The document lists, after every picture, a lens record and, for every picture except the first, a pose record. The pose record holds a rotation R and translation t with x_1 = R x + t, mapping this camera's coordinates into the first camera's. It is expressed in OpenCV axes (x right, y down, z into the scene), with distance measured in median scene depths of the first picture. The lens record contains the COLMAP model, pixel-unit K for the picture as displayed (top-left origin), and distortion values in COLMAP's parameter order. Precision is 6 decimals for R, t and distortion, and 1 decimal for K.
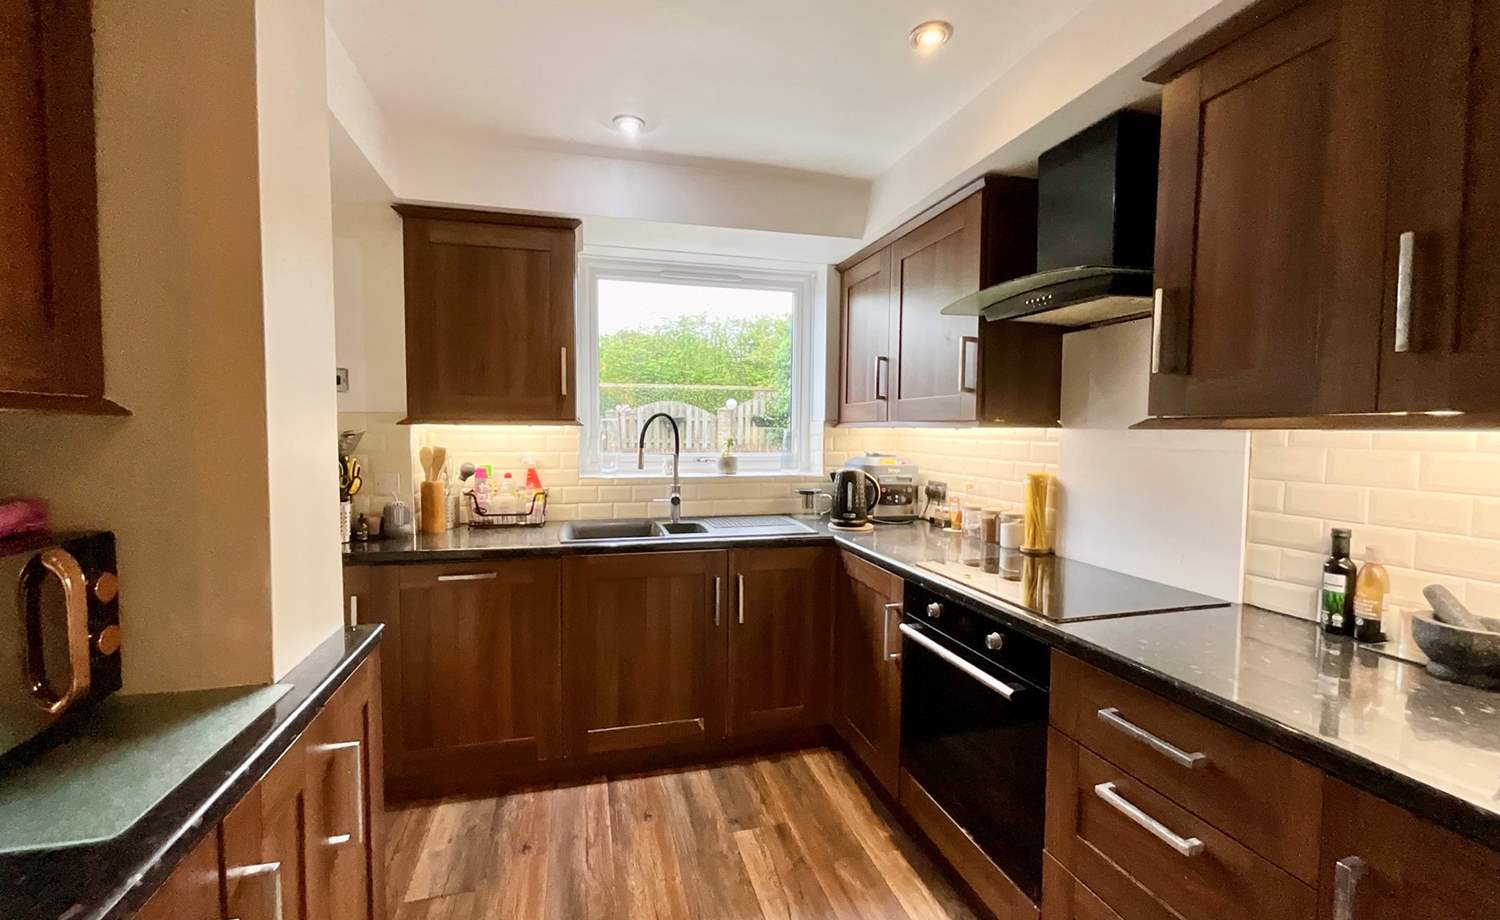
lens RADIAL K [[612.9, 0, 746.0], [0, 612.9, 461.2], [0, 0, 1]] dist [-0.000648, -0.000152]
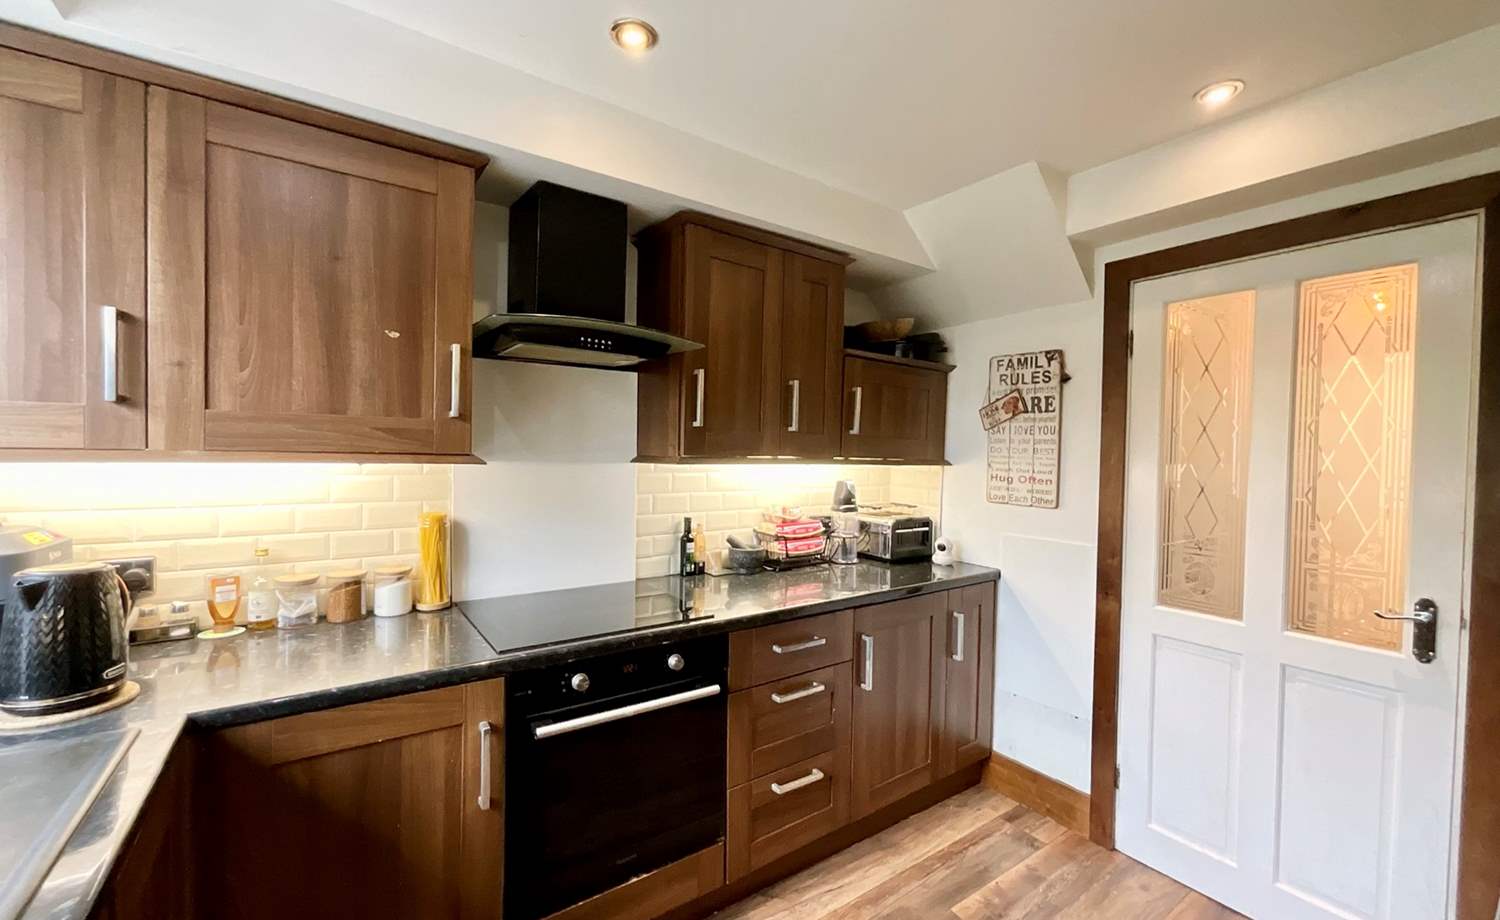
lens RADIAL K [[612.9, 0, 746.0], [0, 612.9, 461.2], [0, 0, 1]] dist [-0.000648, -0.000152]
pose [[-0.334167, -0.029016, 0.942067, -0.624845], [0.033226, 0.998542, 0.042542, -0.100514], [-0.941928, 0.045517, -0.332716, 1.174239]]
